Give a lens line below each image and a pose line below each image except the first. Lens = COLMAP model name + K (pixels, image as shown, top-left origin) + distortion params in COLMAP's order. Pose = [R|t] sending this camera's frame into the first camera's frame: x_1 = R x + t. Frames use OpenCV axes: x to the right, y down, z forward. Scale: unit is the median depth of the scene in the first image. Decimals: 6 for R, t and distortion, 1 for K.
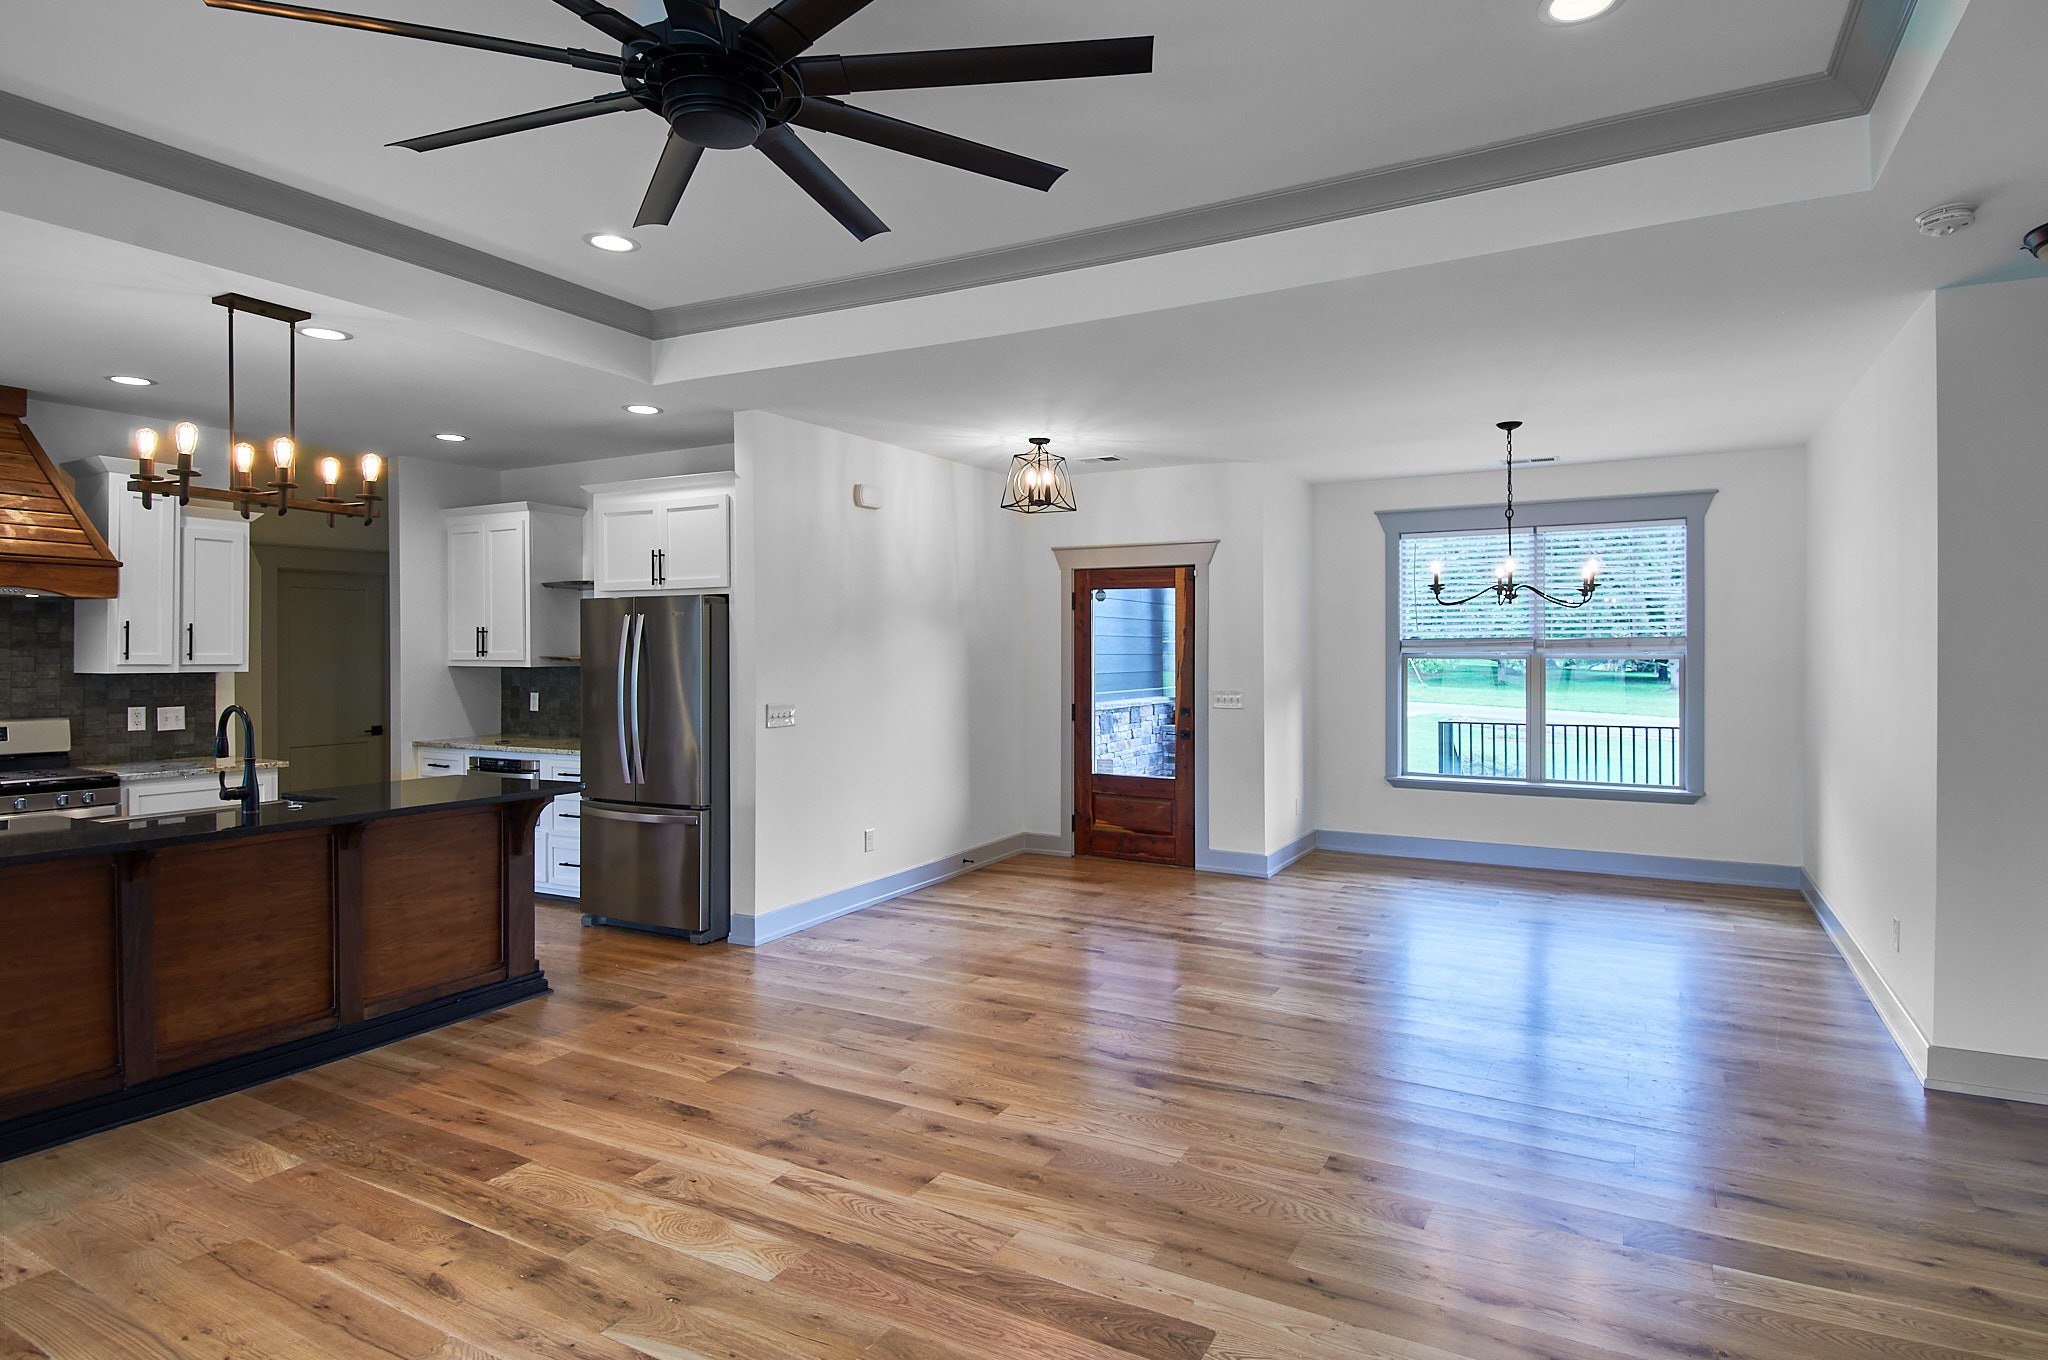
lens RADIAL K [[1093.4, 0, 1059.5], [0, 1093.4, 647.8], [0, 0, 1]] dist [0.040127, -0.000070]
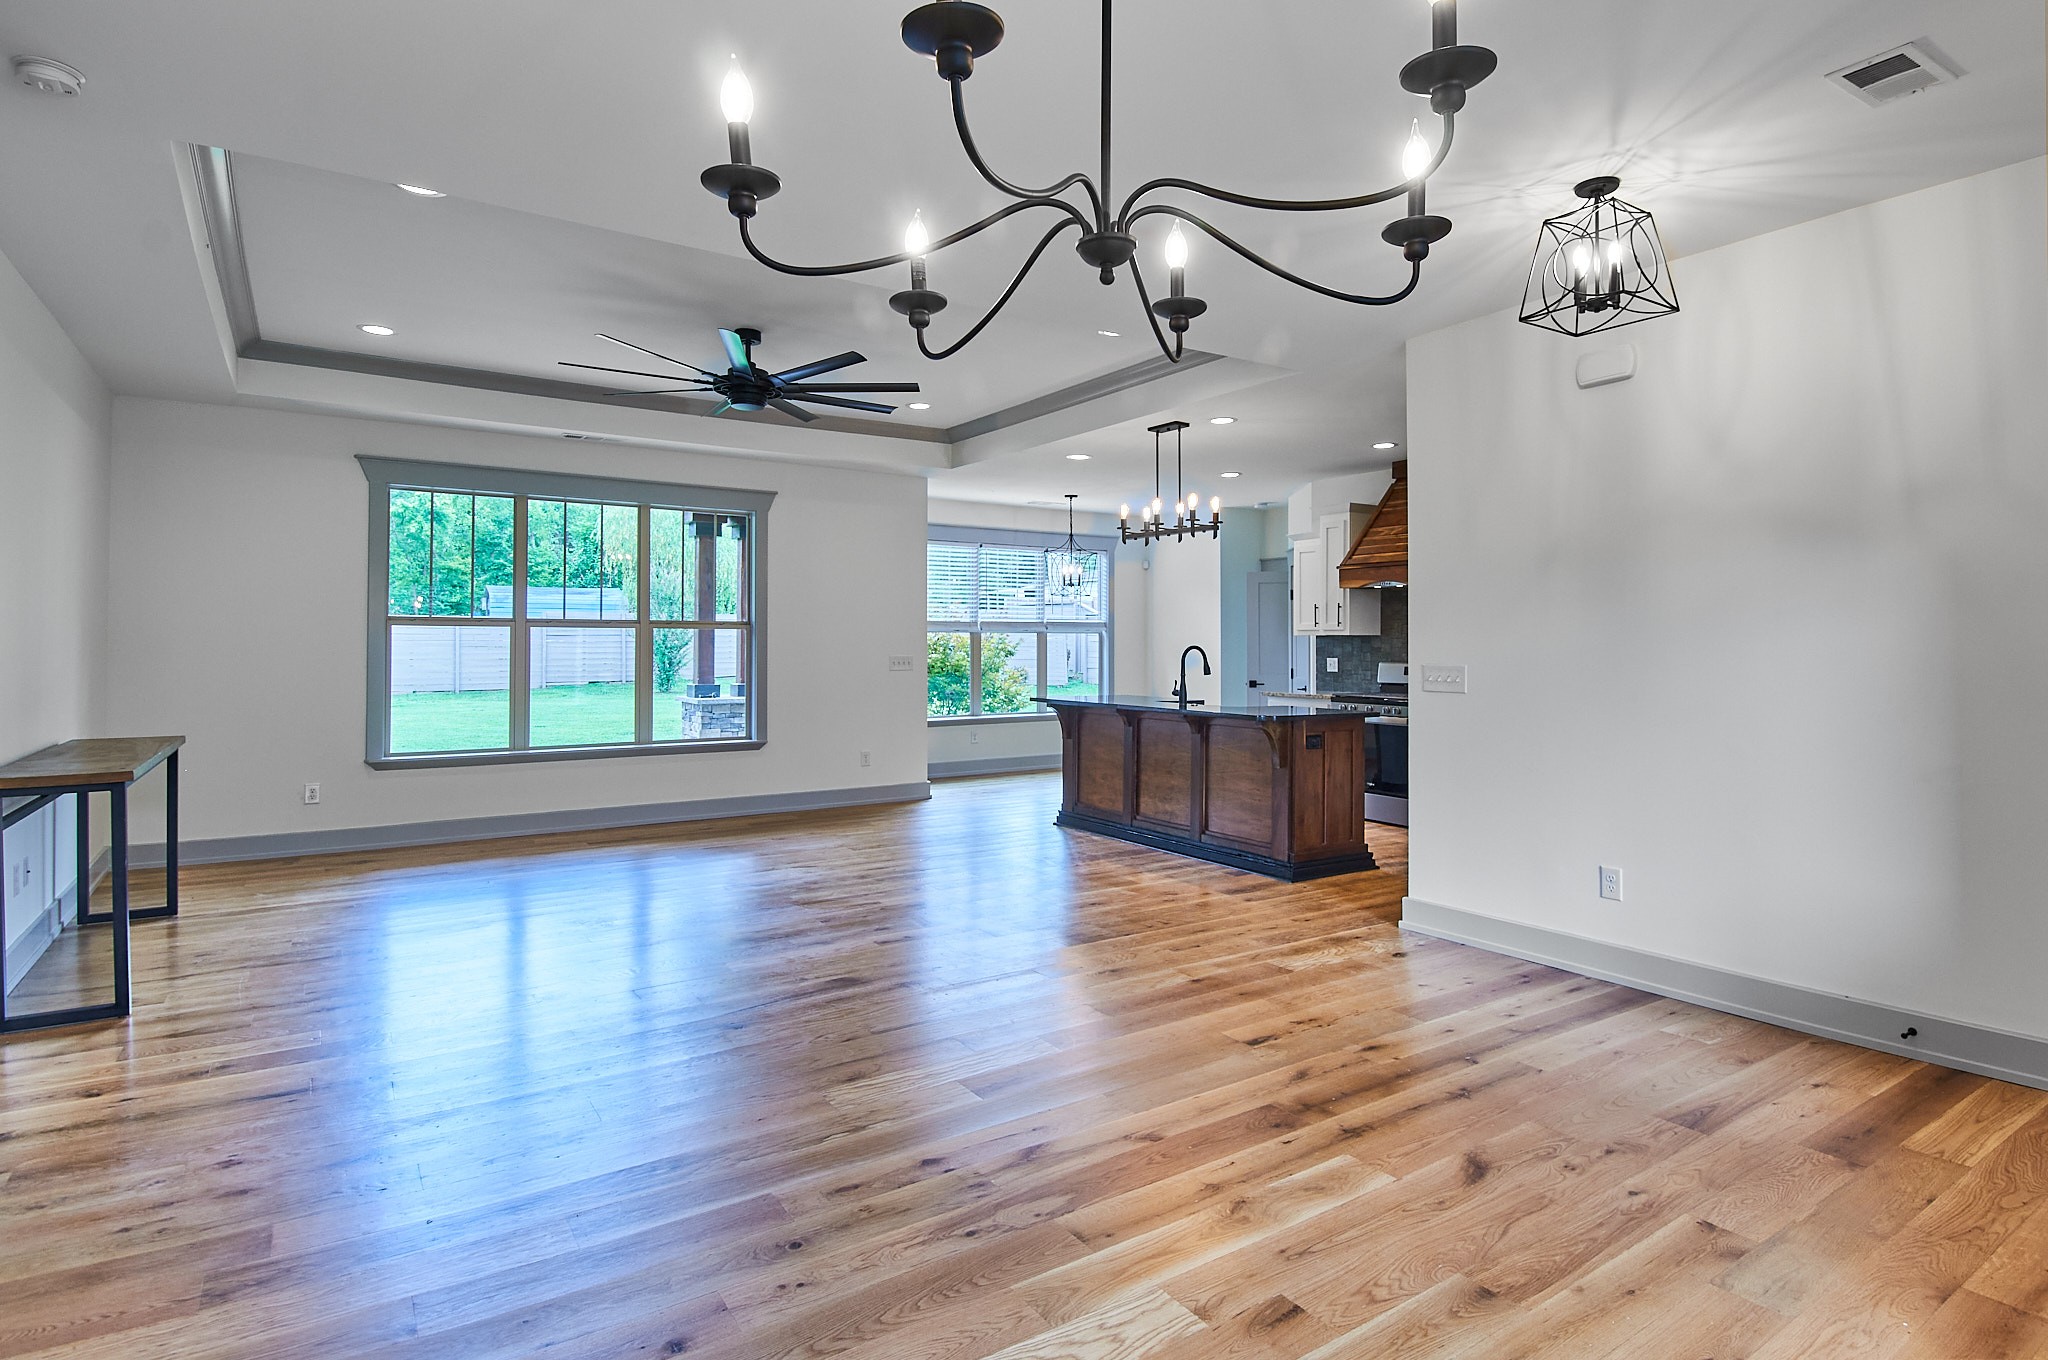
lens RADIAL K [[1093.4, 0, 1059.5], [0, 1093.4, 647.8], [0, 0, 1]] dist [0.040127, -0.000070]
pose [[-0.456615, 0.004816, -0.889652, 0.891454], [0.003434, 0.999987, 0.003651, 0.047018], [0.889658, -0.001388, -0.456625, 1.566006]]
